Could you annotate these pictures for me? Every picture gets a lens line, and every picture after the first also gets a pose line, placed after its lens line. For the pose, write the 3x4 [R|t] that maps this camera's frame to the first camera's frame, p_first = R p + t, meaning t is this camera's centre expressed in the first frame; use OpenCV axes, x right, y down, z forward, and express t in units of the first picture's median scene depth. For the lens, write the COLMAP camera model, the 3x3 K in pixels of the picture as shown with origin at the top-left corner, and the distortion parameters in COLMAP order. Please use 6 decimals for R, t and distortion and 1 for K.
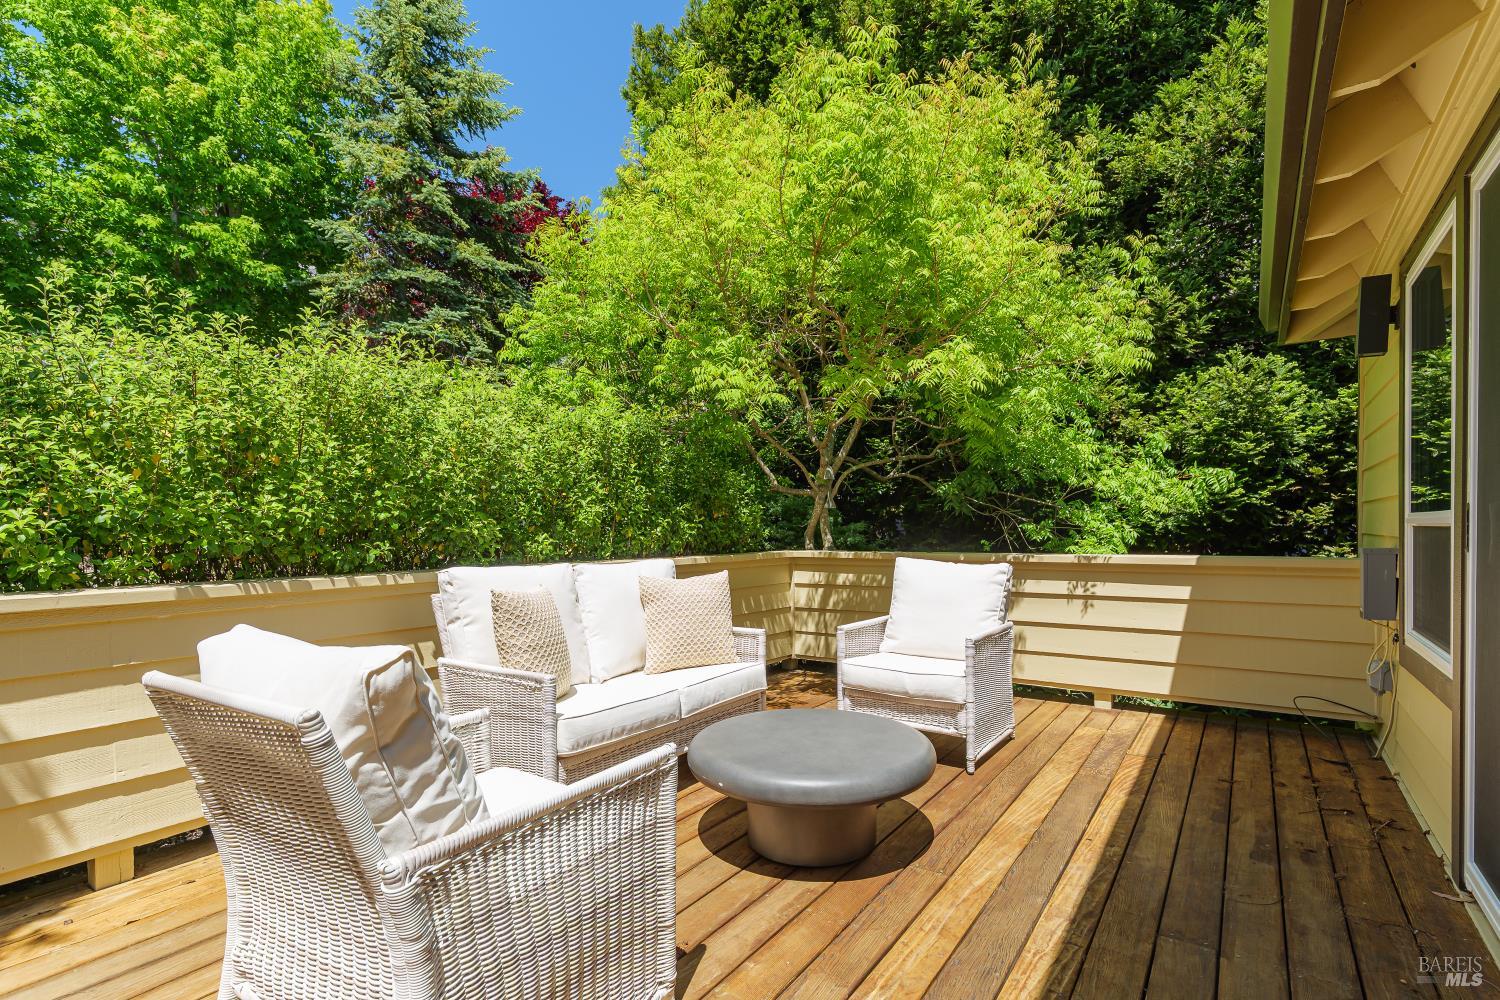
lens RADIAL K [[699.1, 0, 749.3], [0, 699.1, 512.2], [0, 0, 1]] dist [0.003472, -0.000529]
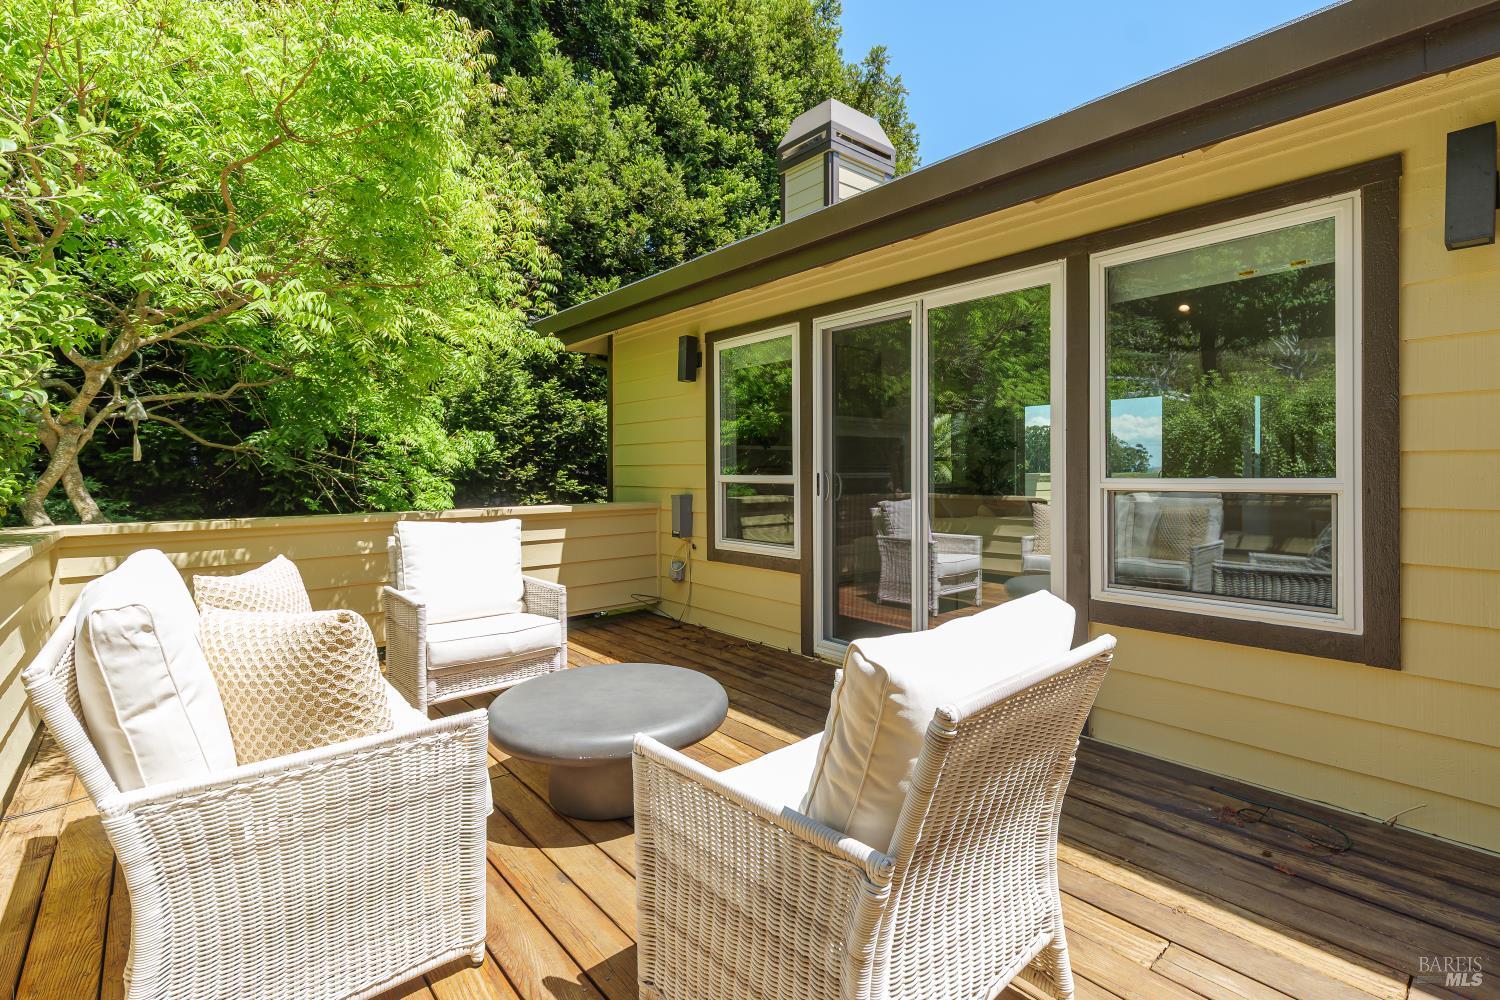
lens RADIAL K [[699.1, 0, 749.2], [0, 699.1, 487.0], [0, 0, 1]] dist [0.003472, -0.000529]
pose [[0.244170, -0.017169, 0.969581, -0.895909], [-0.016487, 0.999625, 0.021853, -0.007959], [-0.969592, -0.021321, 0.243795, 0.590336]]
